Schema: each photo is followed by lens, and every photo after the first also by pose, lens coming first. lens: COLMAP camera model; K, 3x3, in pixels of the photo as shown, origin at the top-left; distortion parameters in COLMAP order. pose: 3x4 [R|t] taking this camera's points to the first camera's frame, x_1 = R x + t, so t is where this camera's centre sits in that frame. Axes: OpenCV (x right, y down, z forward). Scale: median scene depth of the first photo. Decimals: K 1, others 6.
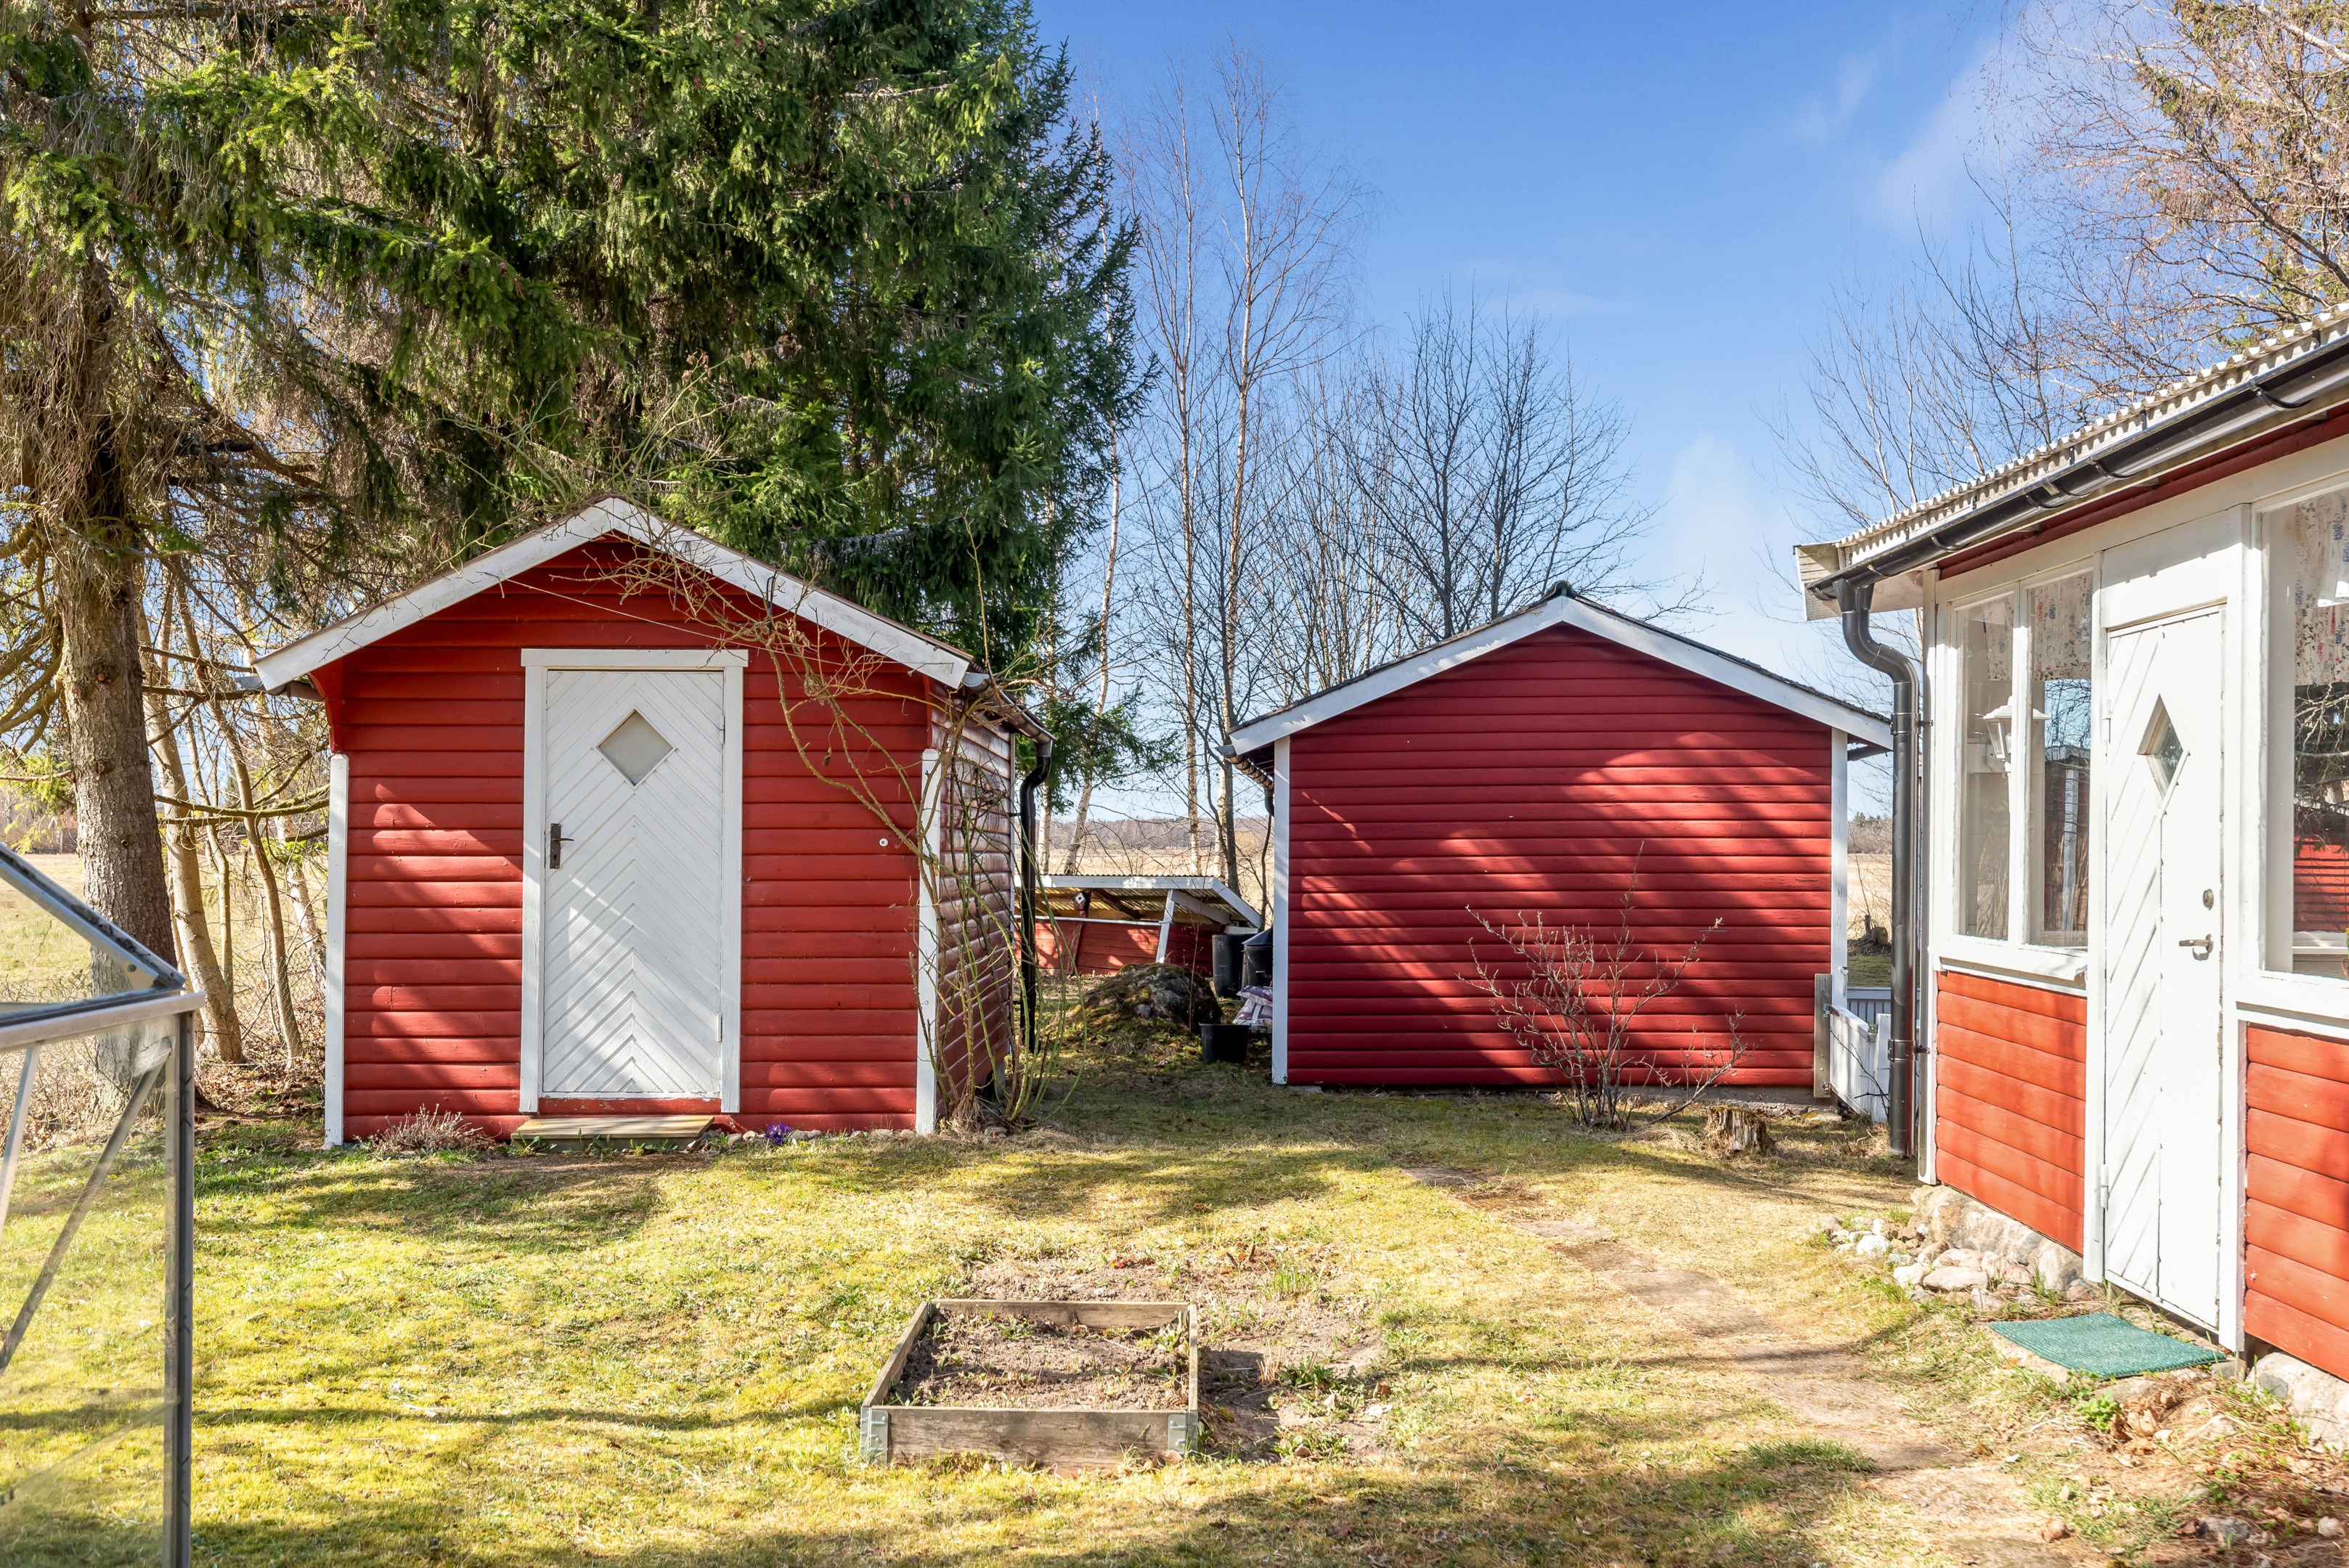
lens RADIAL K [[2138.5, 0, 1176.1], [0, 2138.5, 874.5], [0, 0, 1]] dist [-0.012198, -0.008267]
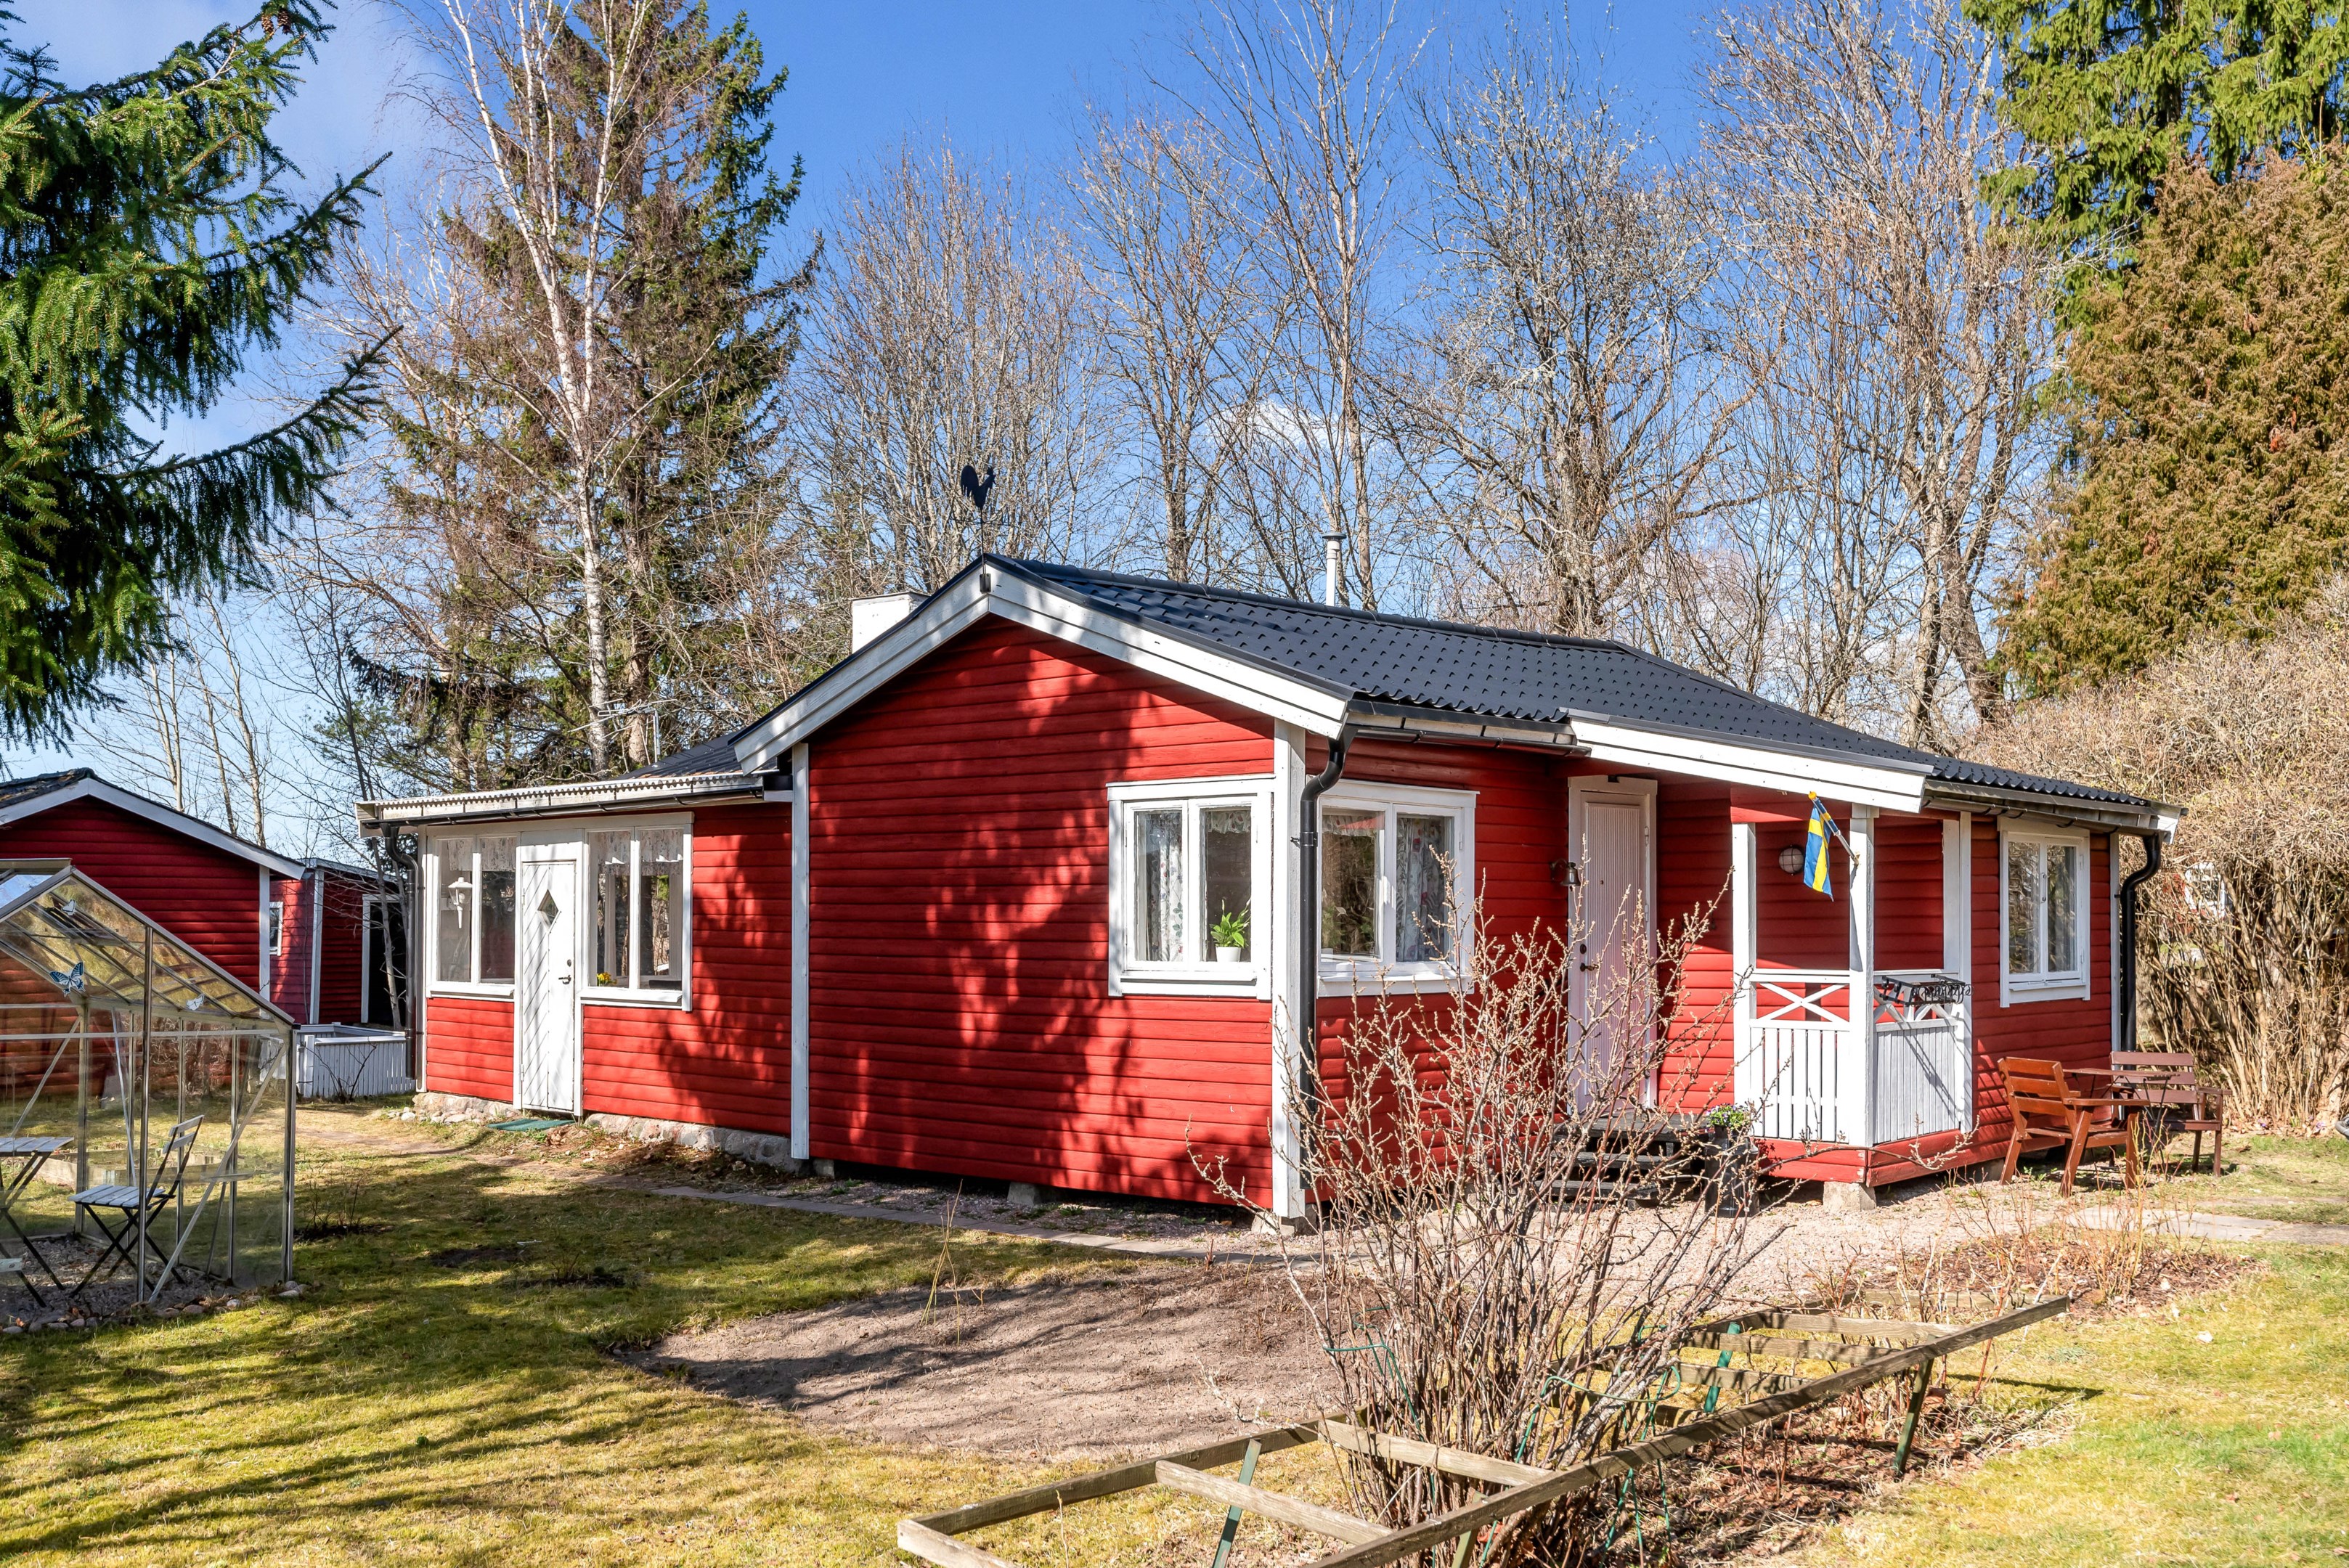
lens RADIAL K [[2138.5, 0, 1176.1], [0, 2138.5, 874.5], [0, 0, 1]] dist [-0.012198, -0.008267]
pose [[0.656018, 0.009393, 0.754686, -1.074387], [0.014315, 0.999588, -0.024884, -0.022913], [-0.754609, 0.027128, 0.655614, -1.411030]]
